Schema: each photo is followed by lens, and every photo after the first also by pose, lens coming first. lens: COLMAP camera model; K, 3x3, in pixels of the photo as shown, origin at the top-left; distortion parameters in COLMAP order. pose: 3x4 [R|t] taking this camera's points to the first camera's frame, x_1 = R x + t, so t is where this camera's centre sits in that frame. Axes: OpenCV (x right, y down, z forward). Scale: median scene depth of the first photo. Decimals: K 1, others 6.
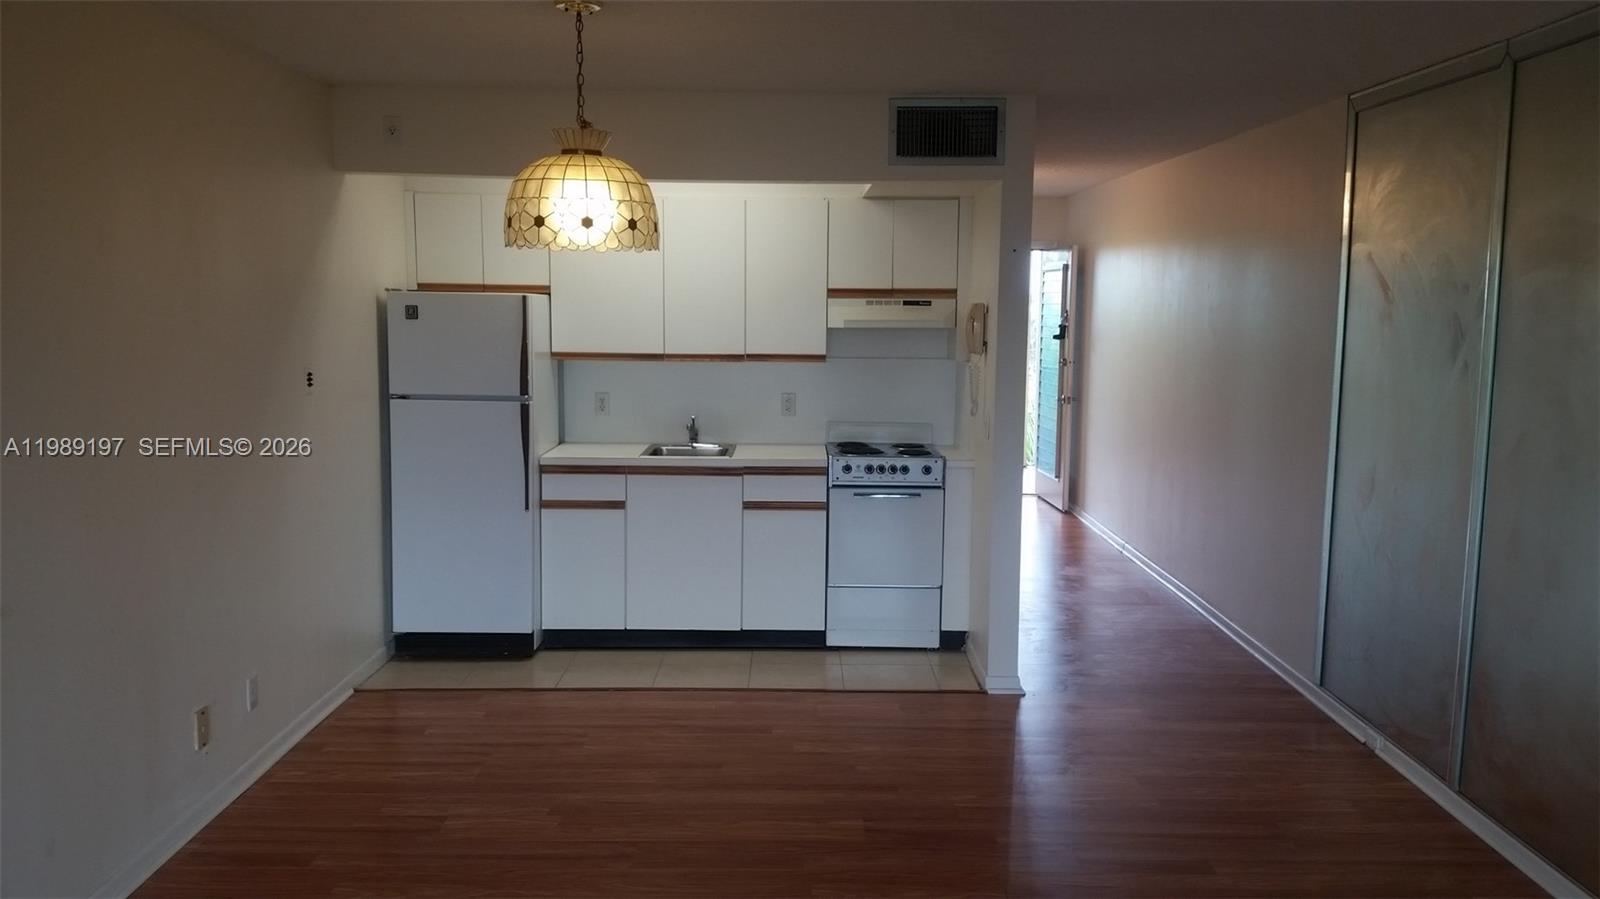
lens RADIAL K [[1302.2, 0, 811.8], [0, 1302.2, 452.0], [0, 0, 1]] dist [0.154500, -0.362484]
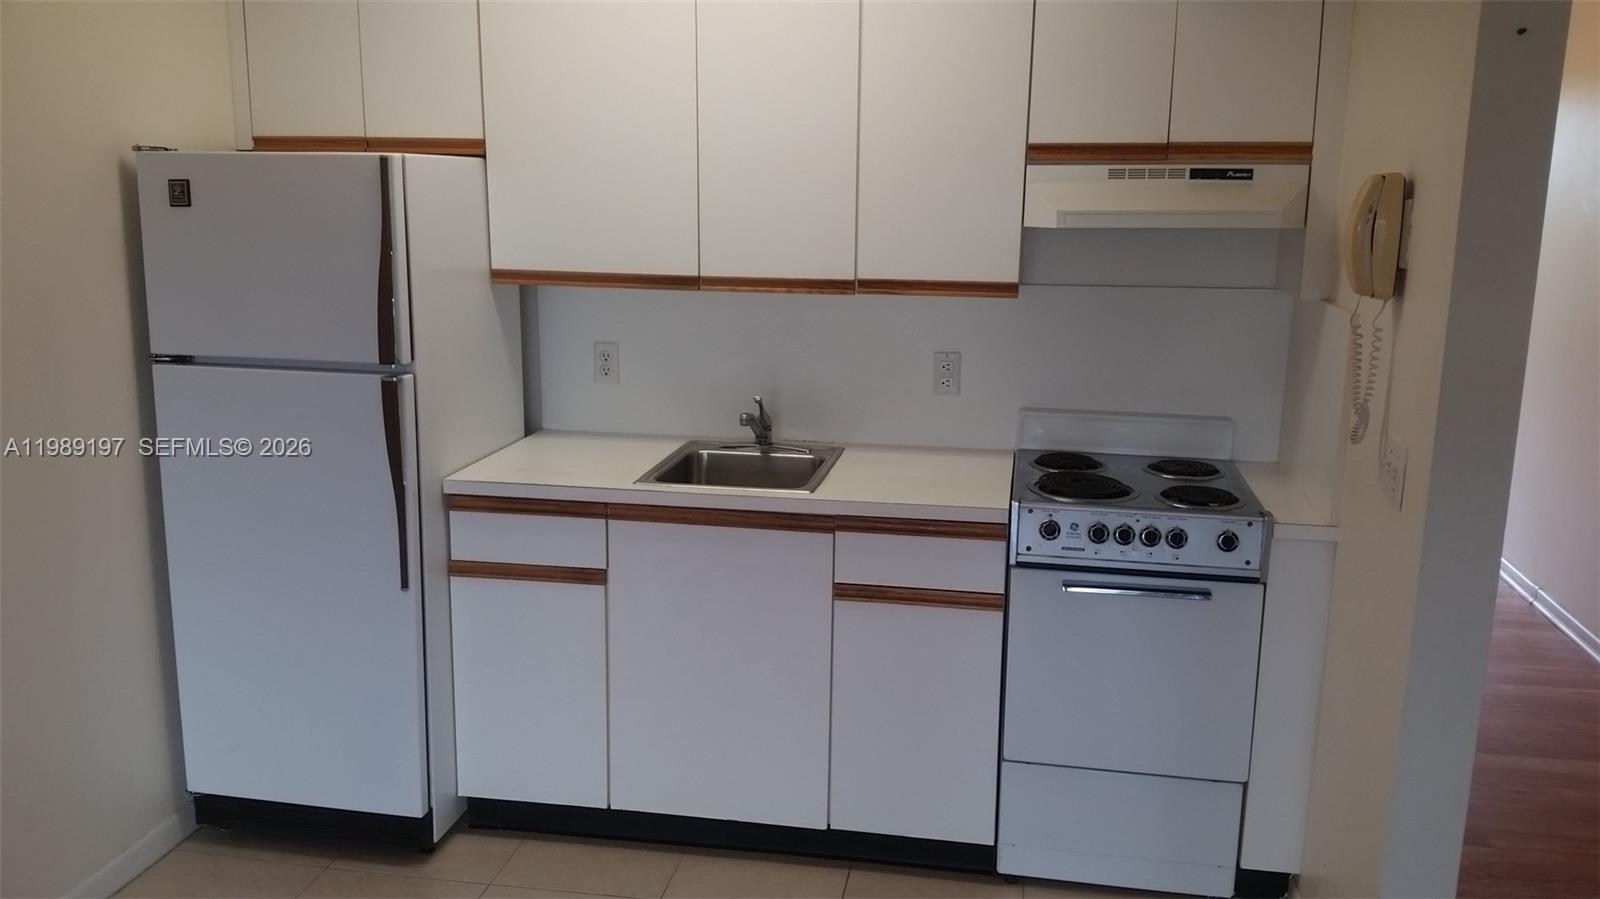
lens RADIAL K [[1302.2, 0, 811.8], [0, 1302.2, 452.0], [0, 0, 1]] dist [0.154500, -0.362484]
pose [[0.983611, 0.038849, -0.176066, 0.024493], [-0.022717, 0.995432, 0.092735, -0.057334], [0.178864, -0.087215, 0.980001, 0.518808]]
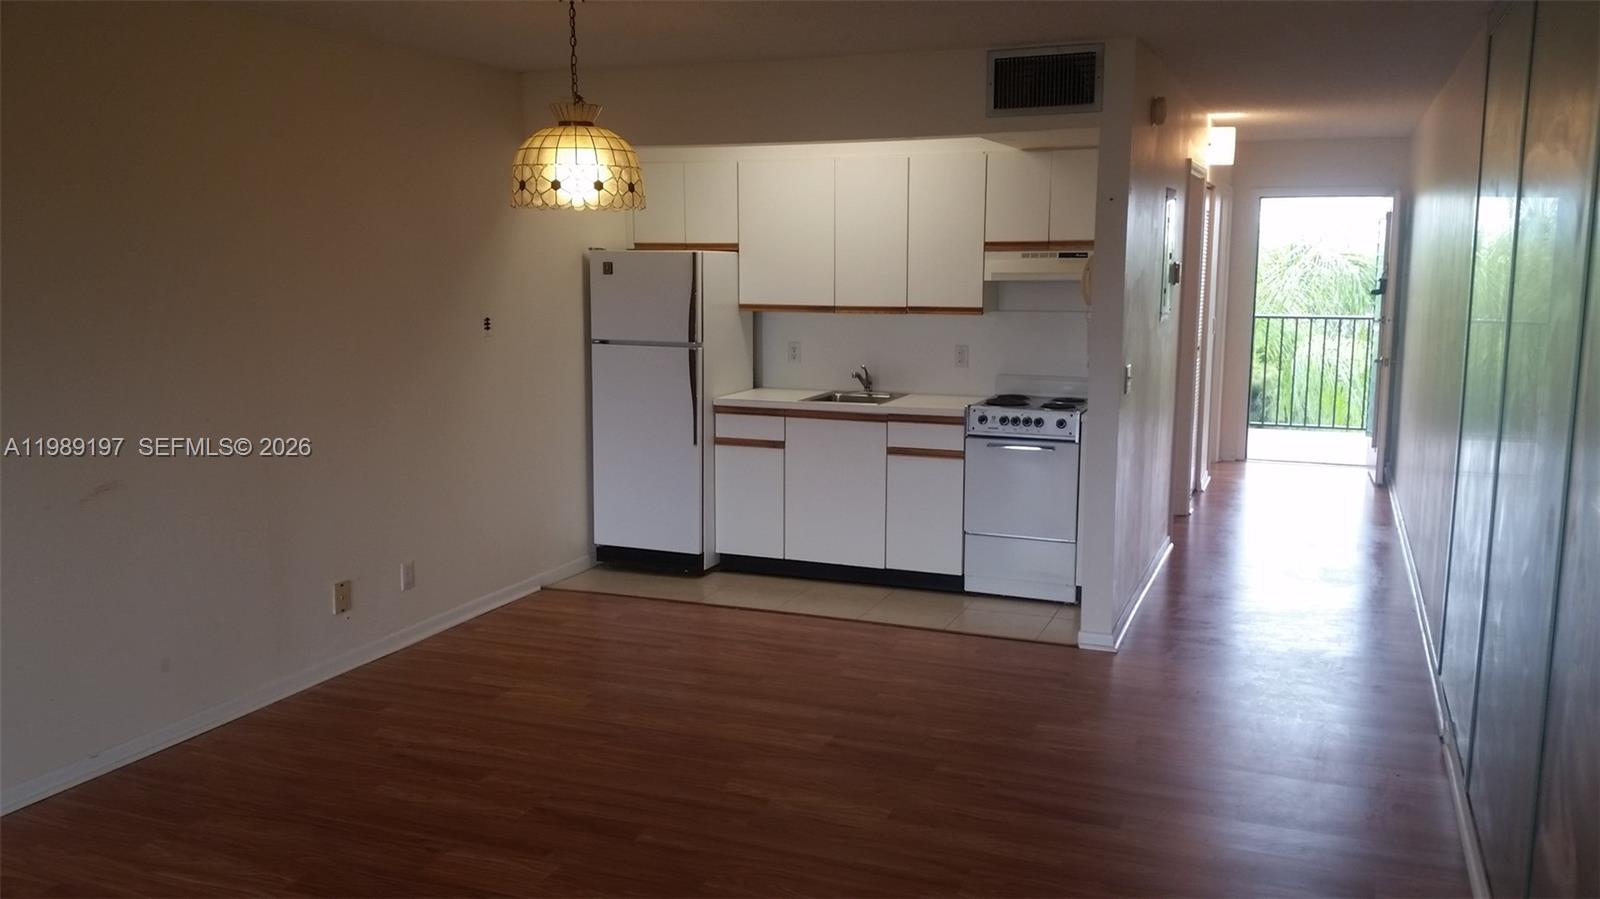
lens RADIAL K [[1302.2, 0, 811.8], [0, 1302.2, 452.0], [0, 0, 1]] dist [0.154500, -0.362484]
pose [[0.925789, 0.047511, -0.375044, 0.286694], [-0.036510, 0.998671, 0.036386, 0.006065], [0.376274, -0.019993, 0.926293, 0.002201]]
